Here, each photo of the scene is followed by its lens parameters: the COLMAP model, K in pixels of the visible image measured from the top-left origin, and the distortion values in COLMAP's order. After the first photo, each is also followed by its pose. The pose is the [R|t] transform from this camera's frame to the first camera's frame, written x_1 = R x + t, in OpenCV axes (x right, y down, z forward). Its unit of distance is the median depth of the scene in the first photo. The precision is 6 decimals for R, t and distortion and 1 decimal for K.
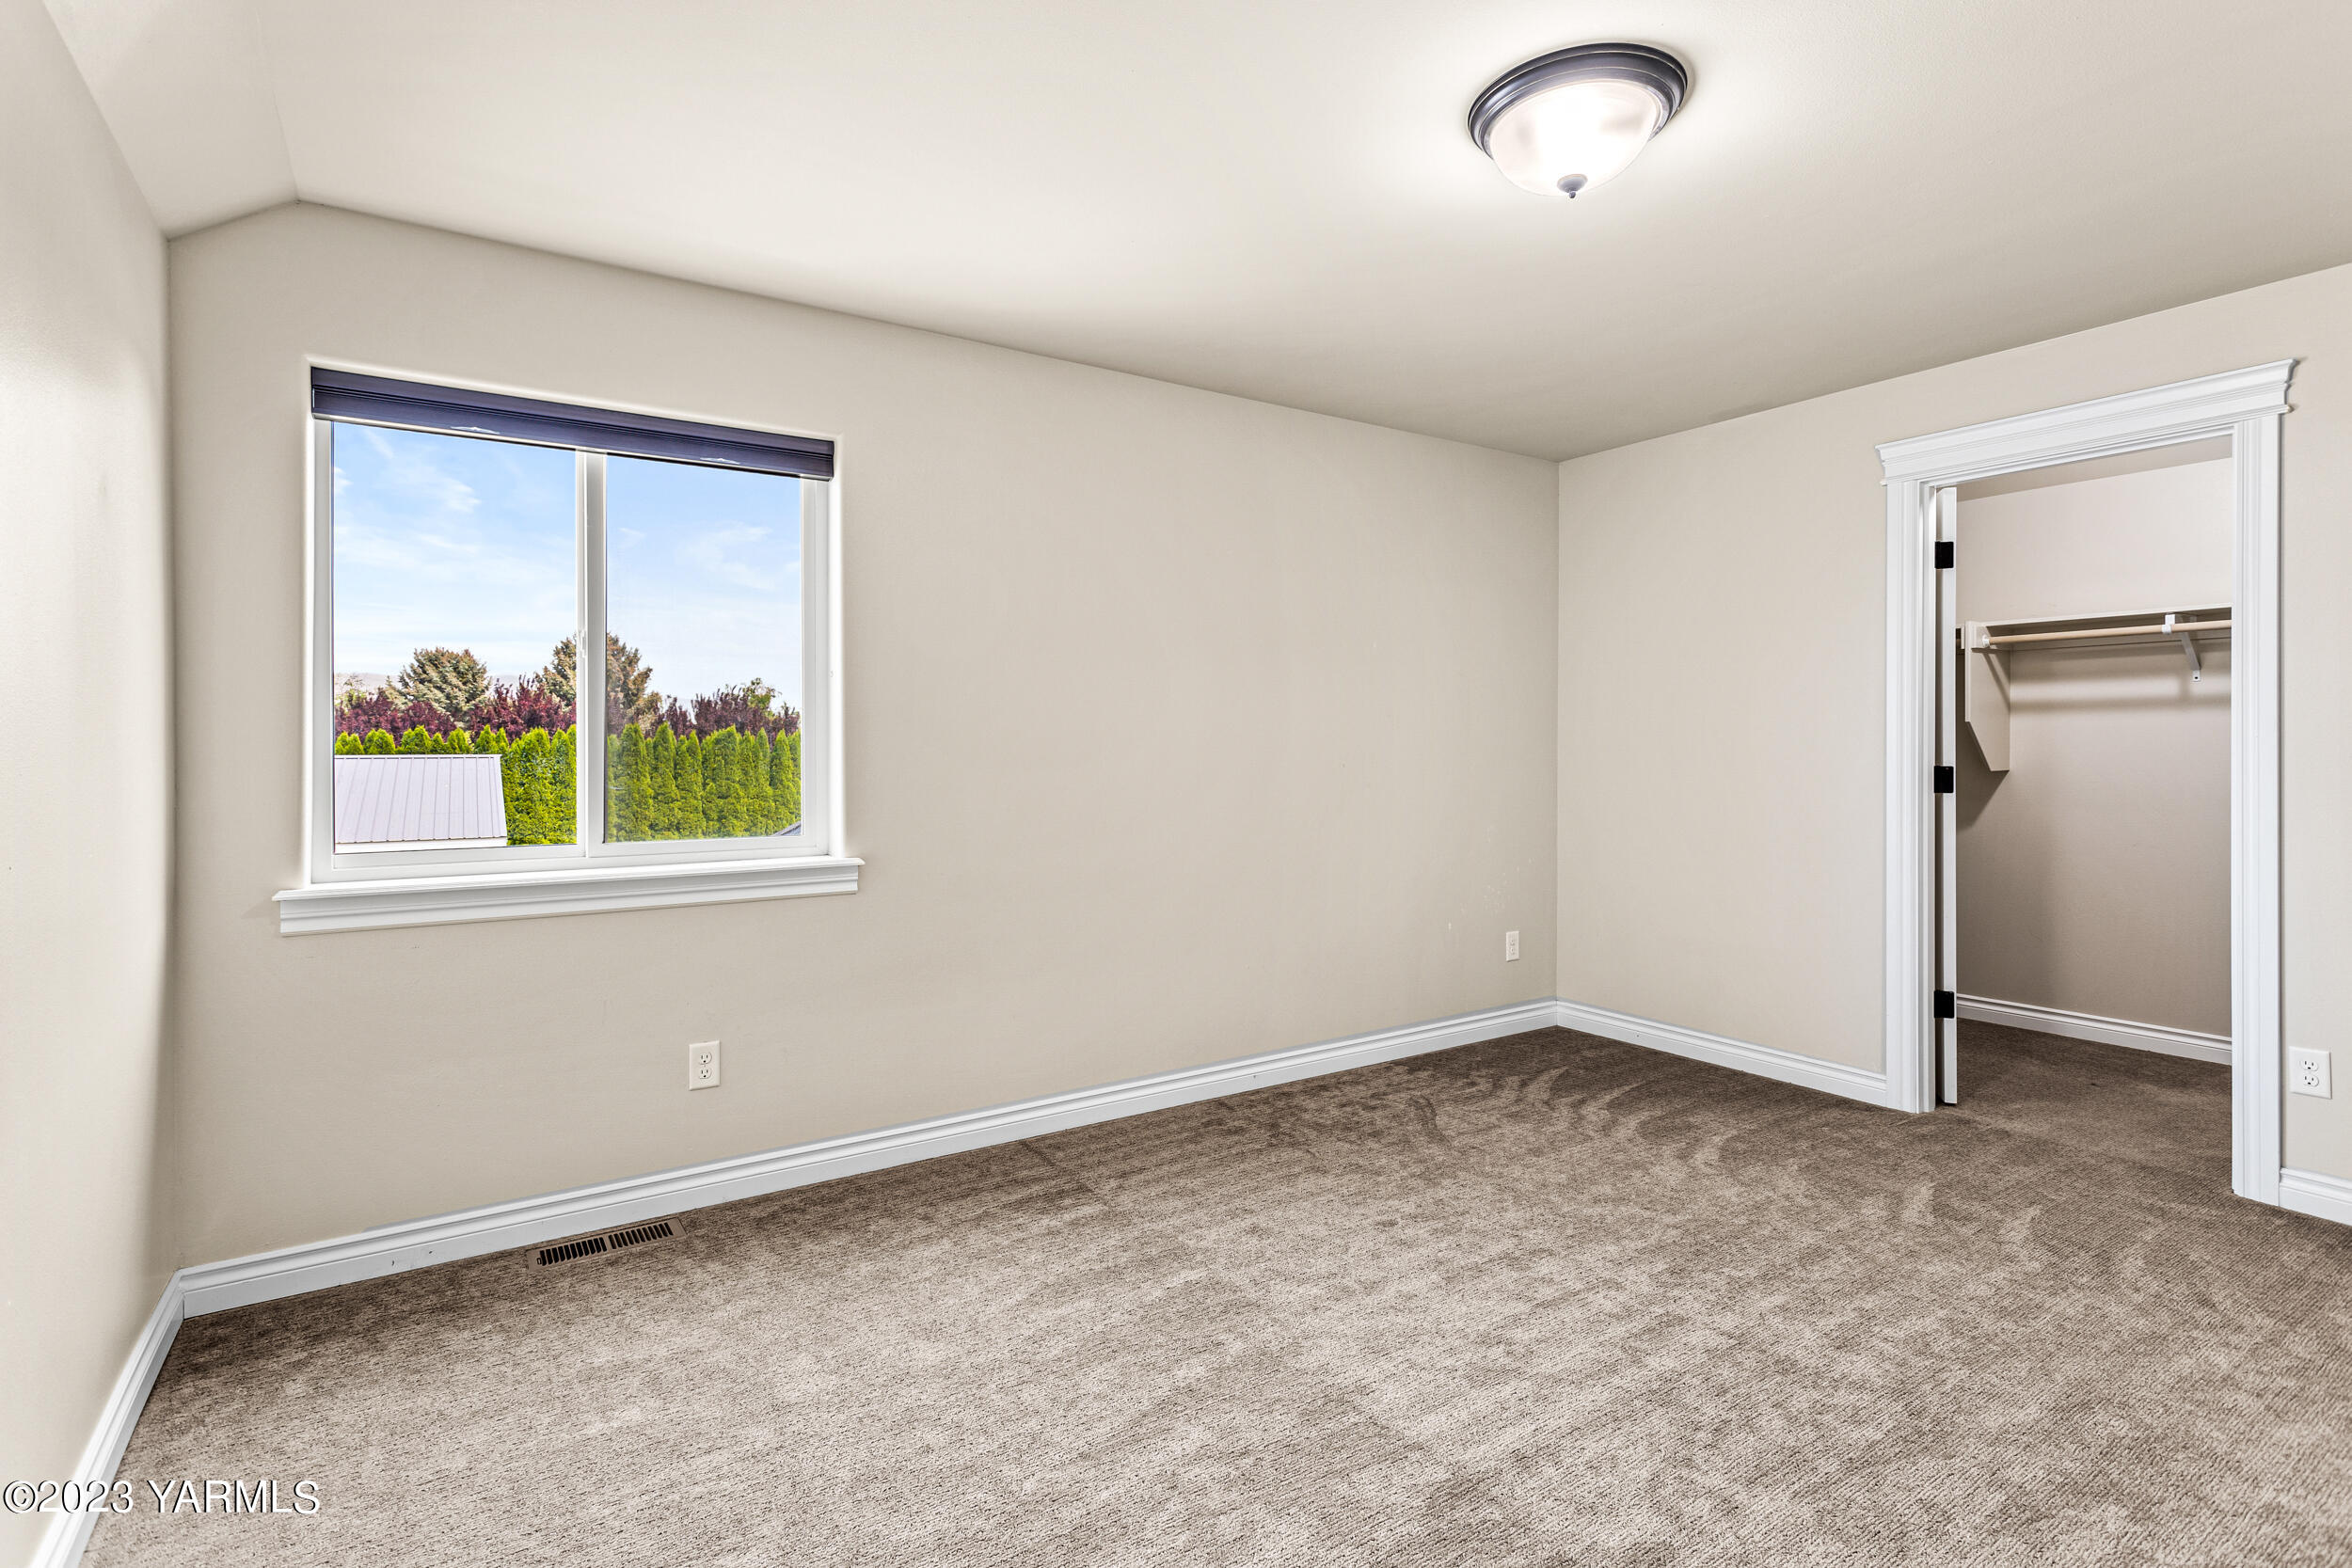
lens RADIAL K [[1145.1, 0, 1180.5], [0, 1145.1, 743.0], [0, 0, 1]] dist [-0.000905, 0.000183]
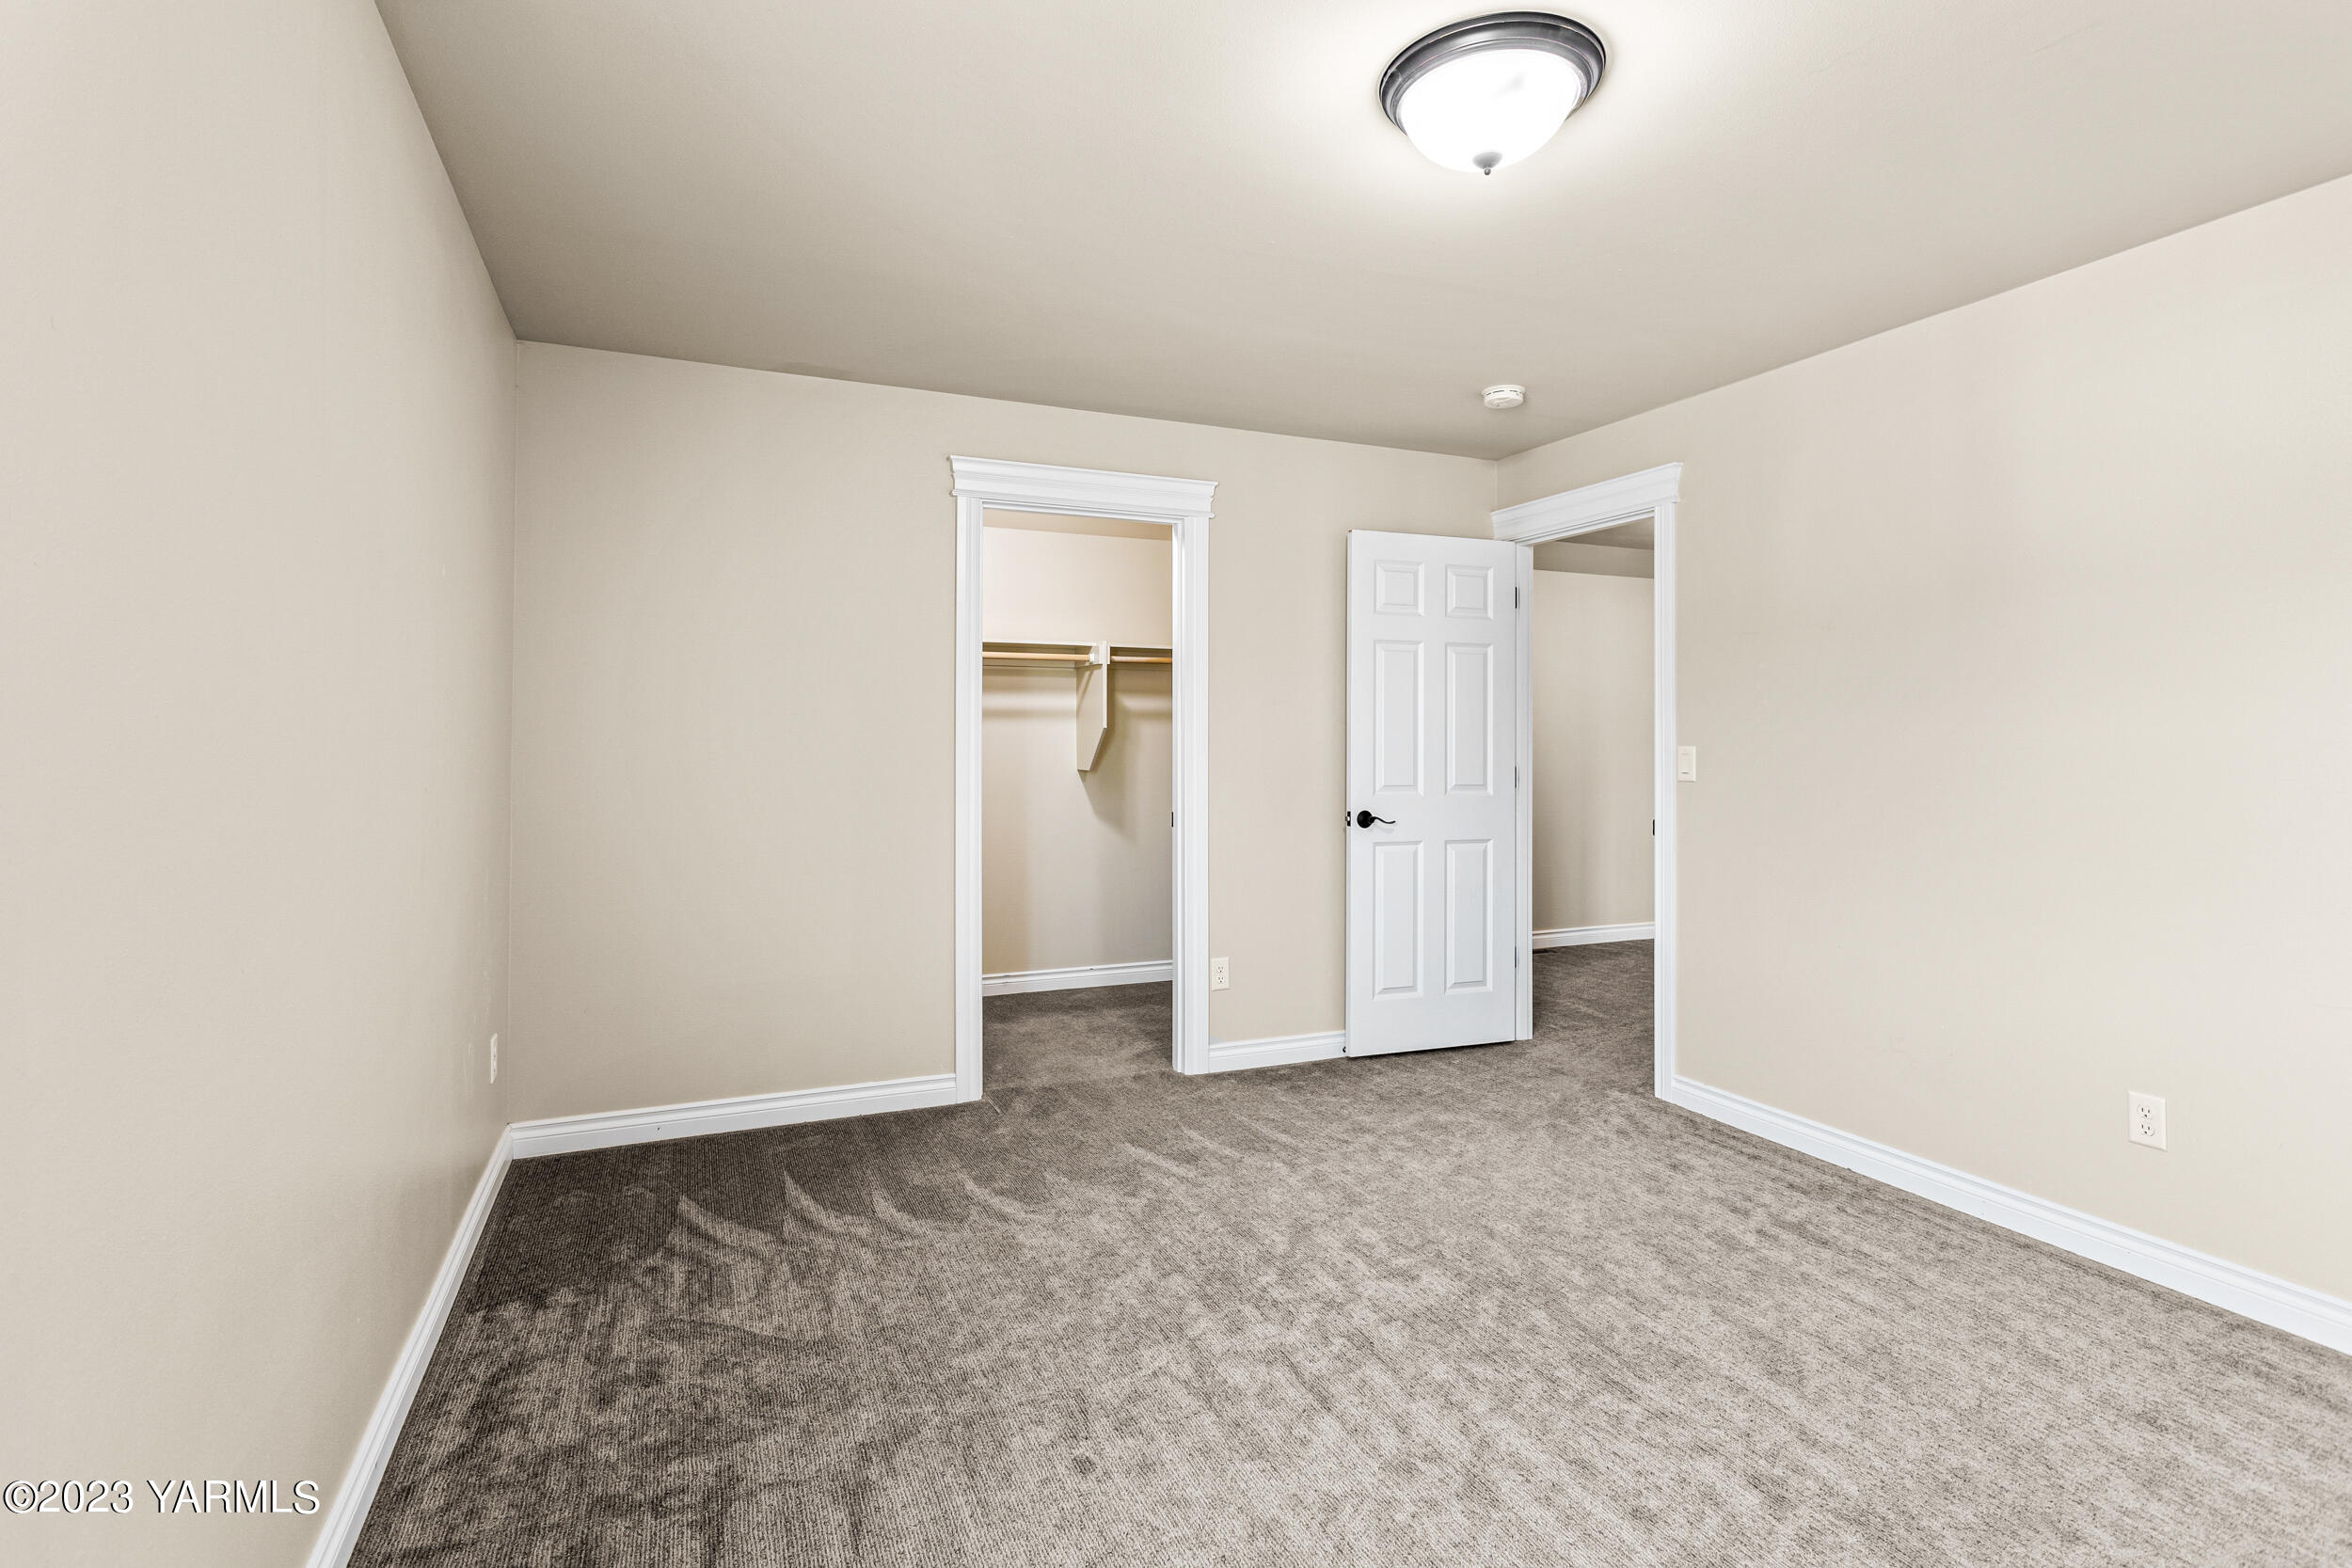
lens RADIAL K [[1145.1, 0, 1180.5], [0, 1145.1, 743.0], [0, 0, 1]] dist [-0.000905, 0.000183]
pose [[0.172481, -0.000203, 0.985013, -0.432698], [0.000907, 1.000000, 0.000047, -0.005136], [-0.985012, 0.000886, 0.172481, 0.756906]]
